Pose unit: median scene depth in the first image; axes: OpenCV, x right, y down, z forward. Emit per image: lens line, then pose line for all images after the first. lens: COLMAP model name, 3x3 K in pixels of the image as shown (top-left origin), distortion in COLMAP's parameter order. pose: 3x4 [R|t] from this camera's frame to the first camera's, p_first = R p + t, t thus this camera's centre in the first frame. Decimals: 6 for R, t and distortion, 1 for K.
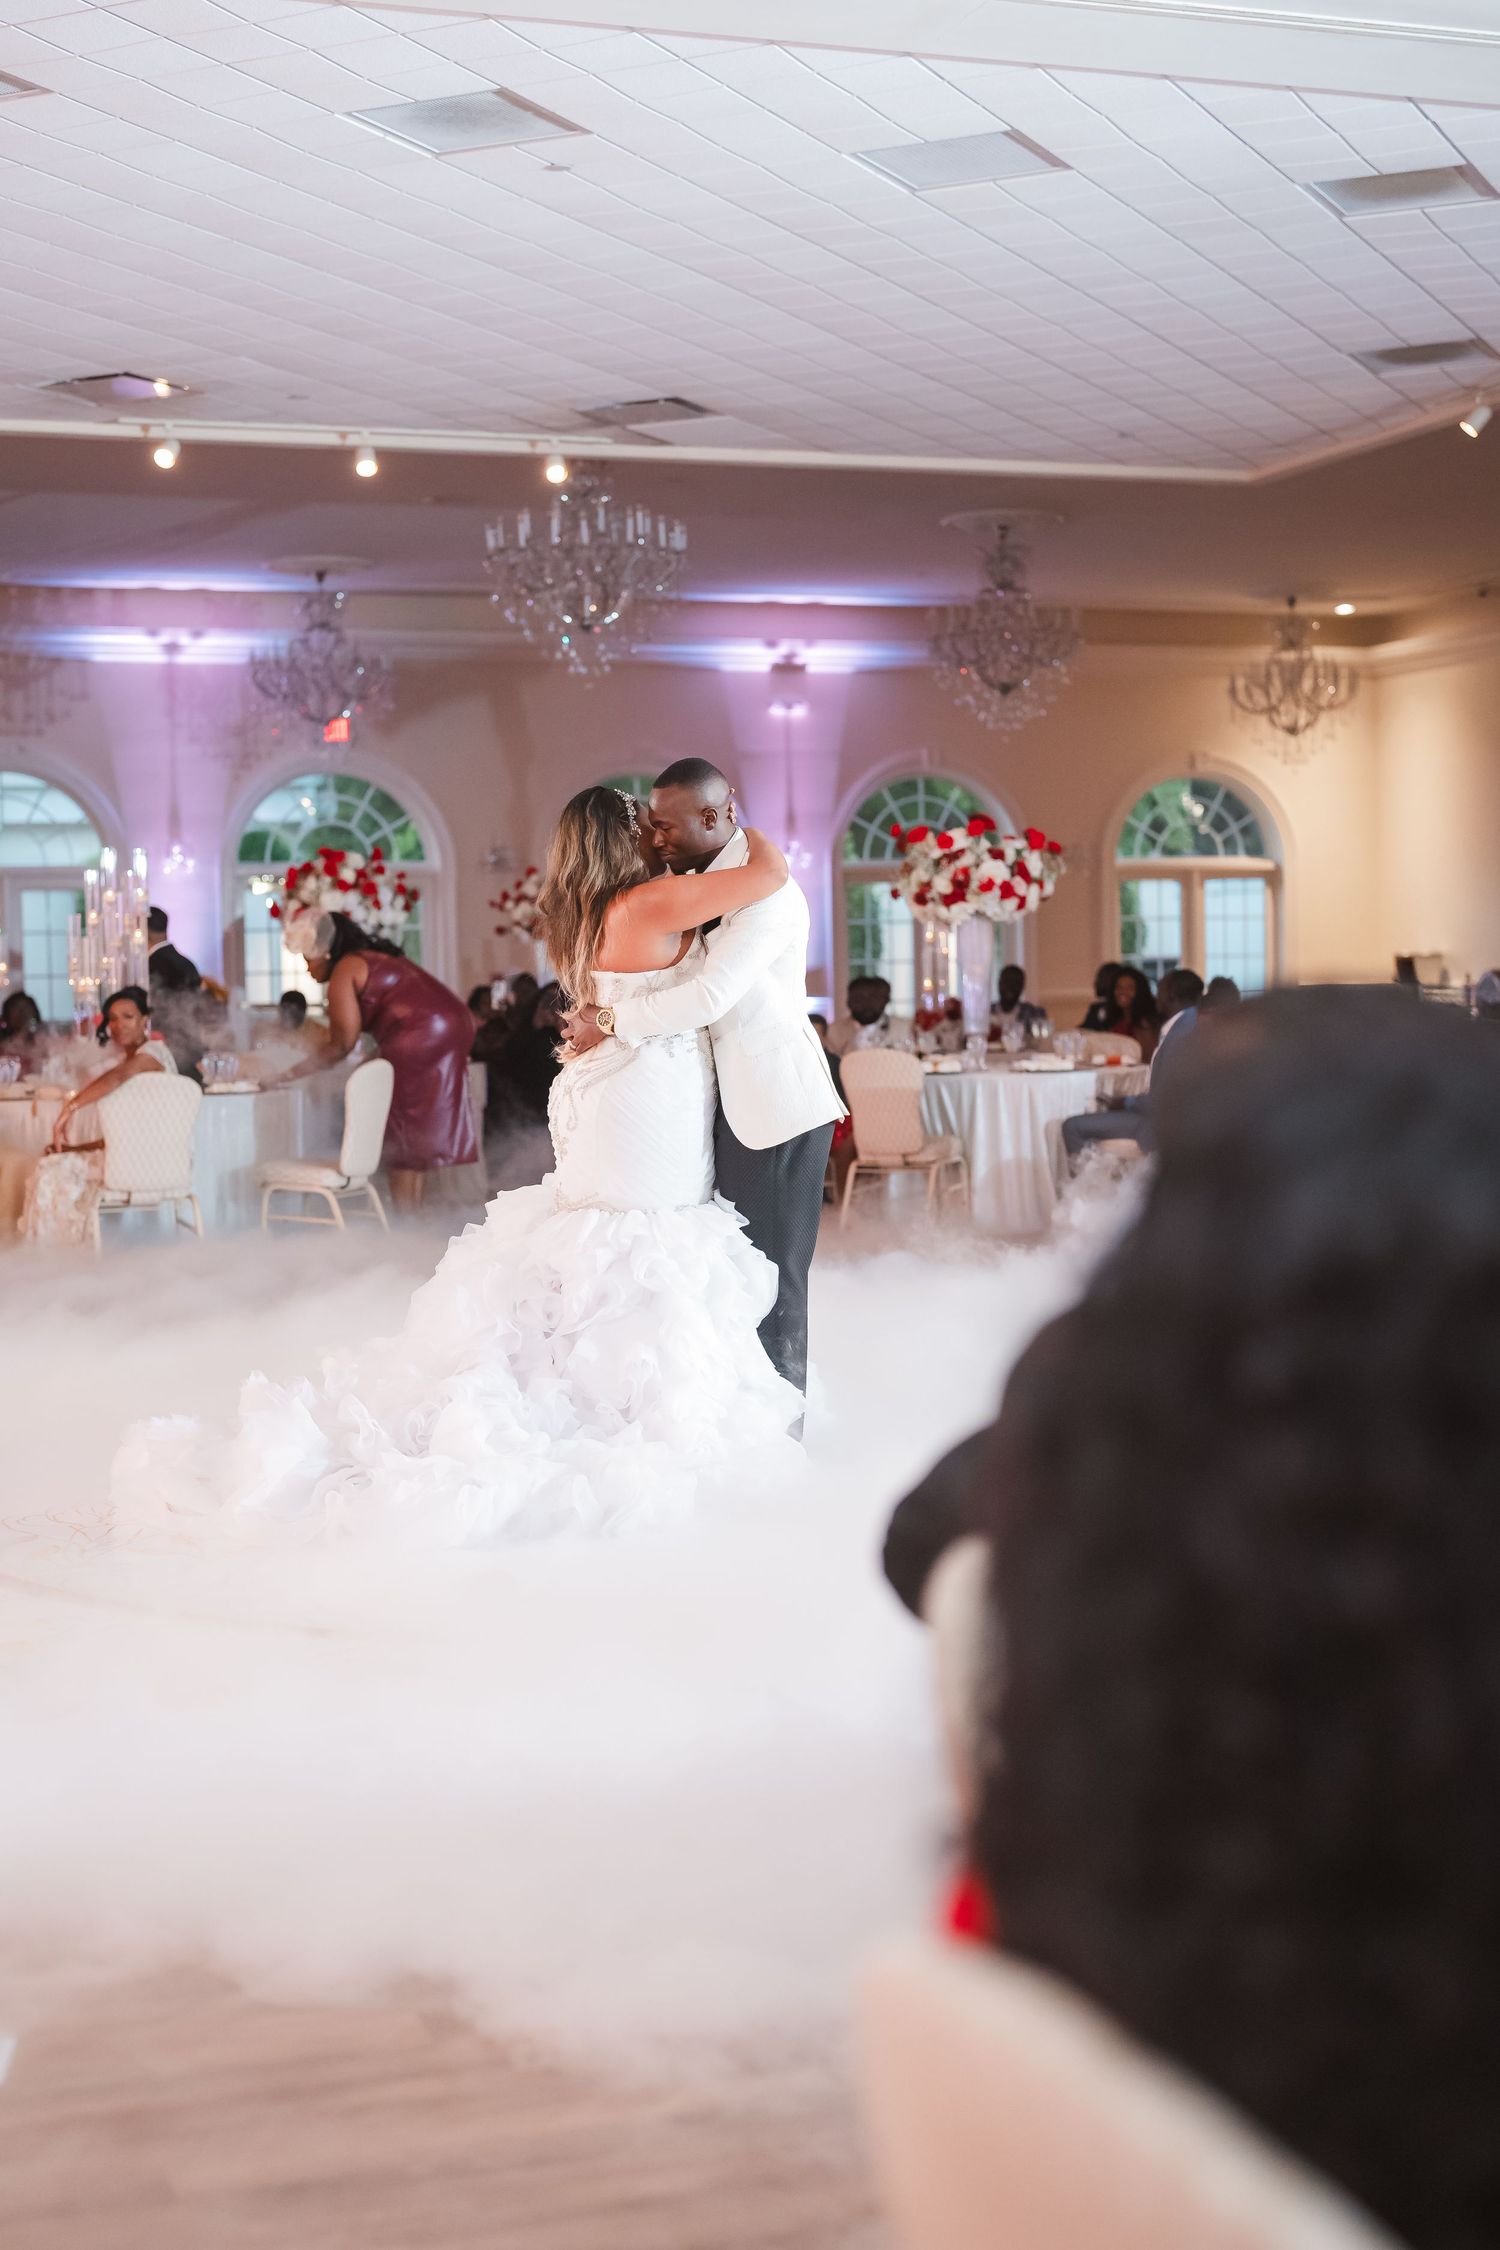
lens RADIAL K [[3109.8, 0, 750.5], [0, 3109.8, 1120.5], [0, 0, 1]] dist [0.012152, 0.000000]
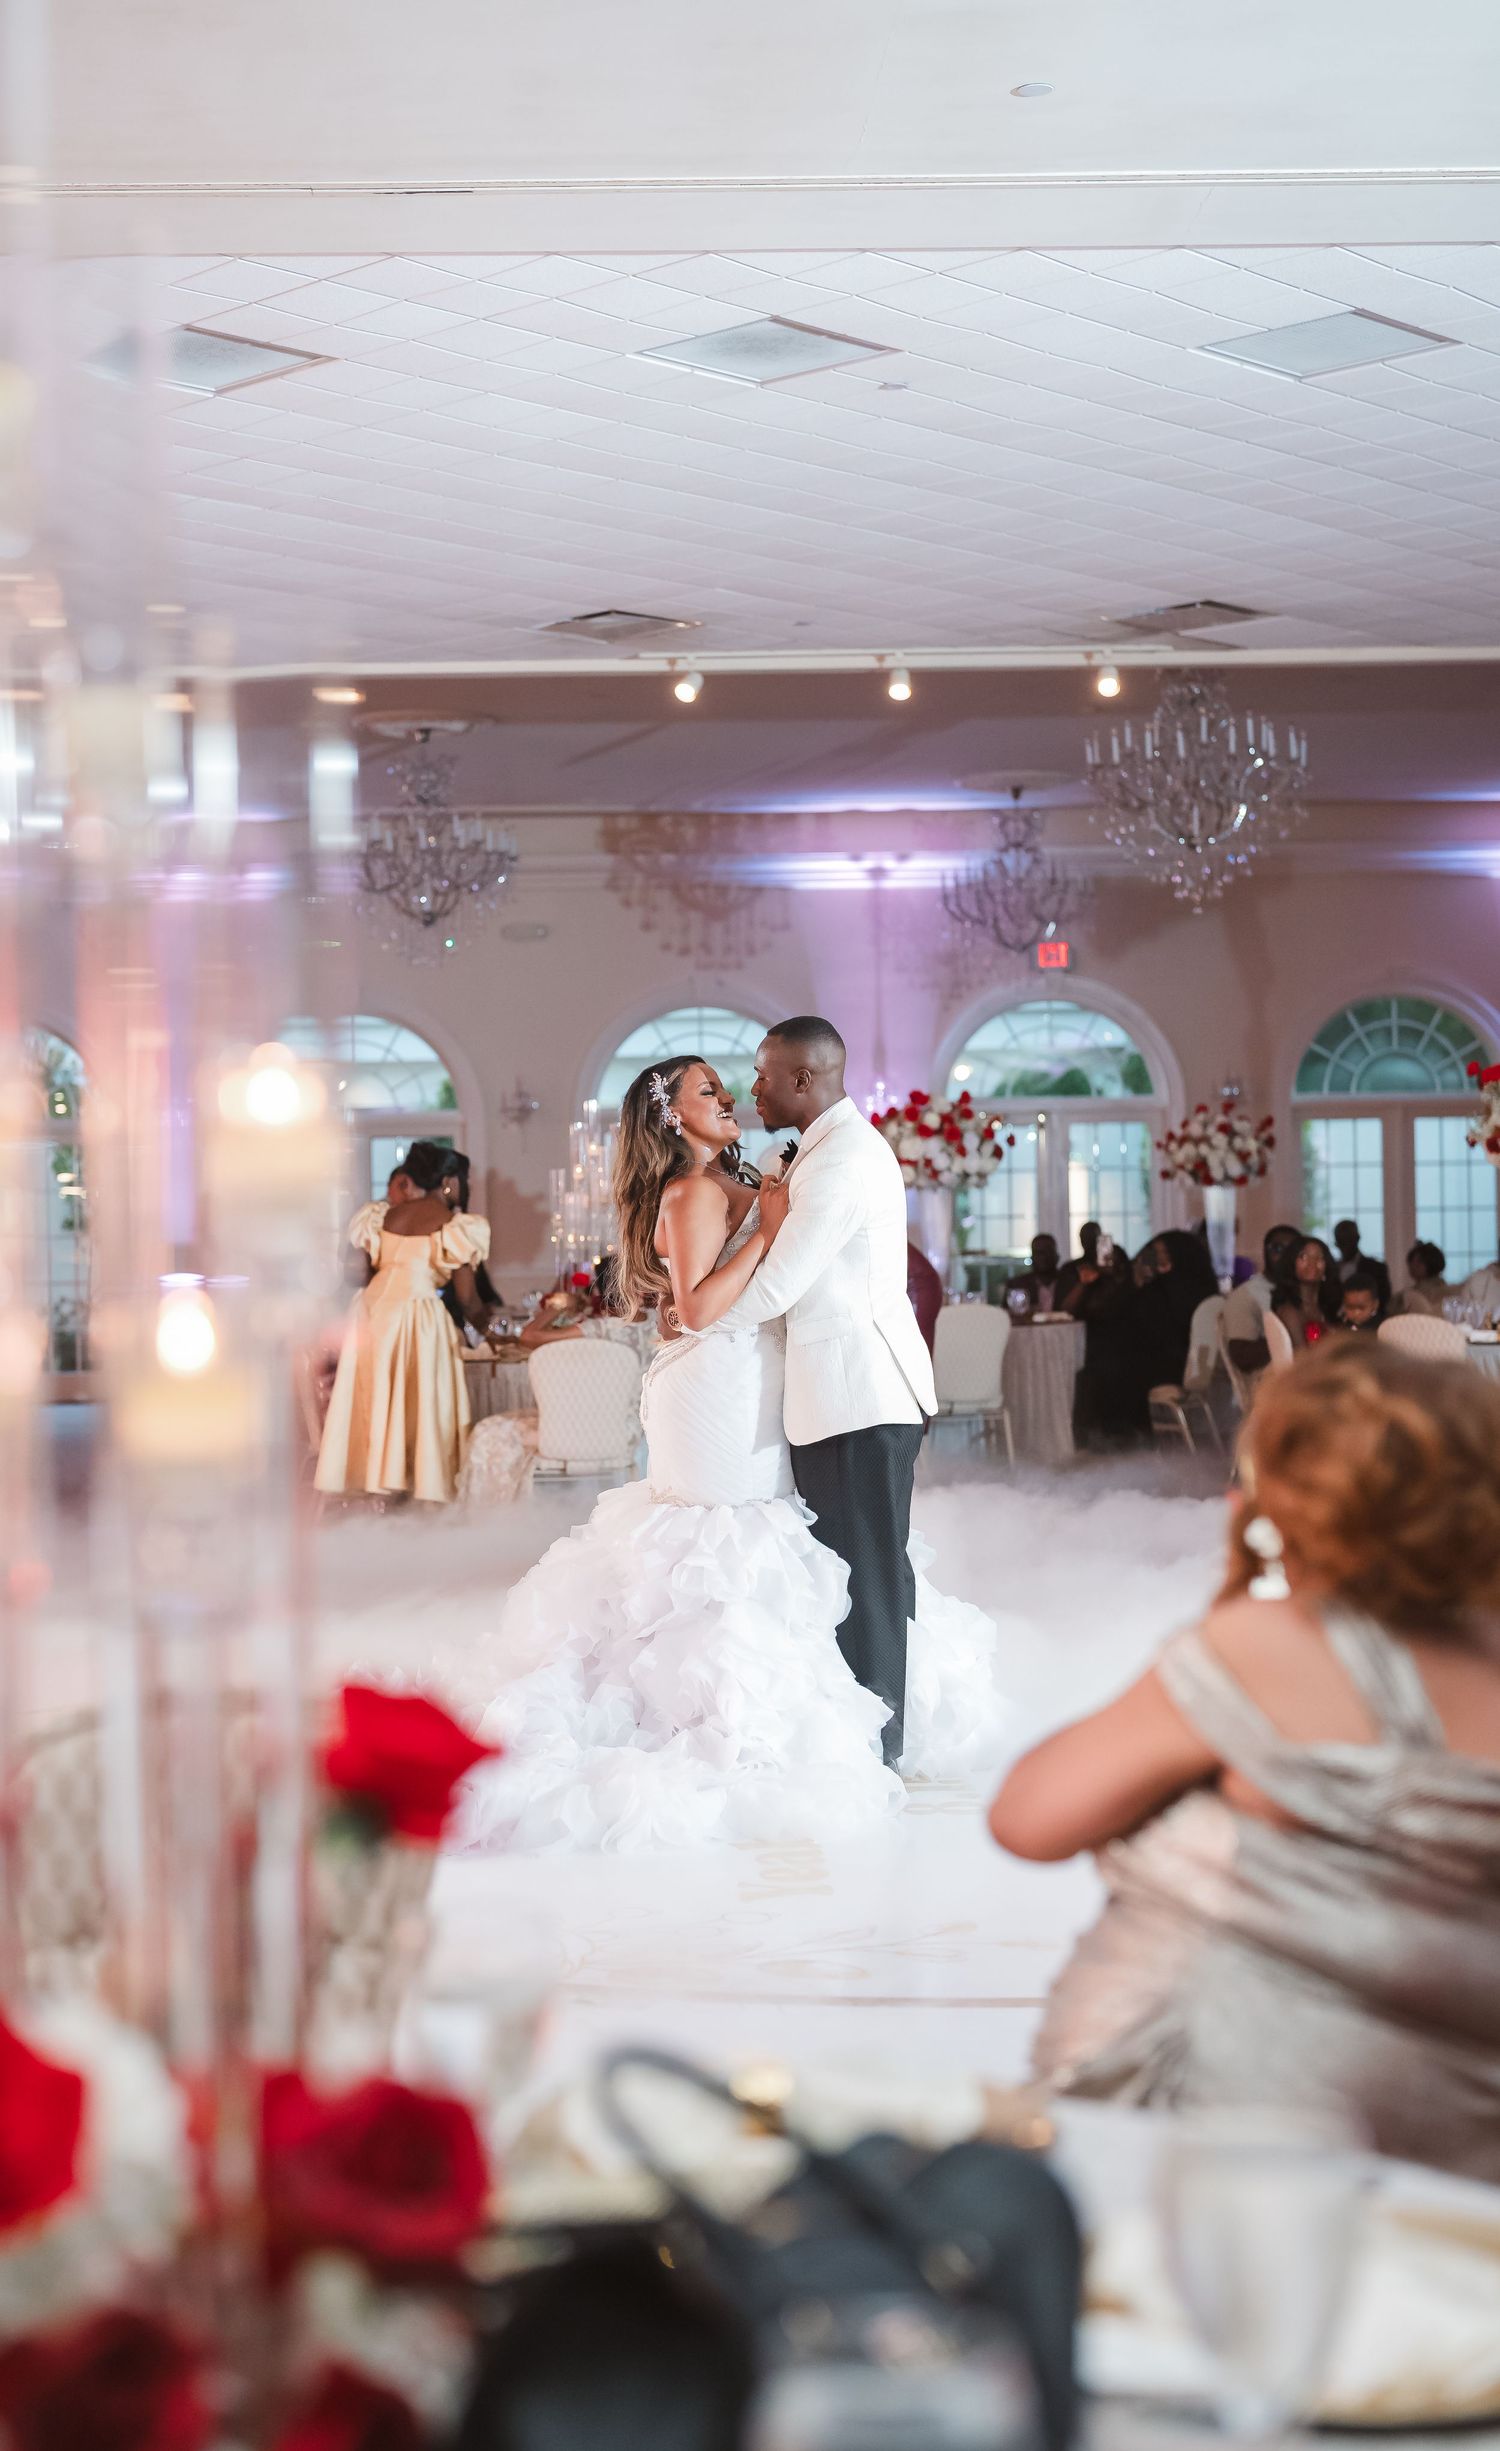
lens RADIAL K [[3448.8, 0, 750.4], [0, 3448.8, 1229.2], [0, 0, 1]] dist [0.003799, 0.000000]
pose [[0.949932, 0.002129, -0.312450, 0.141531], [-0.014177, 0.999241, -0.036295, -0.007792], [0.312136, 0.038907, 0.949241, 0.002703]]
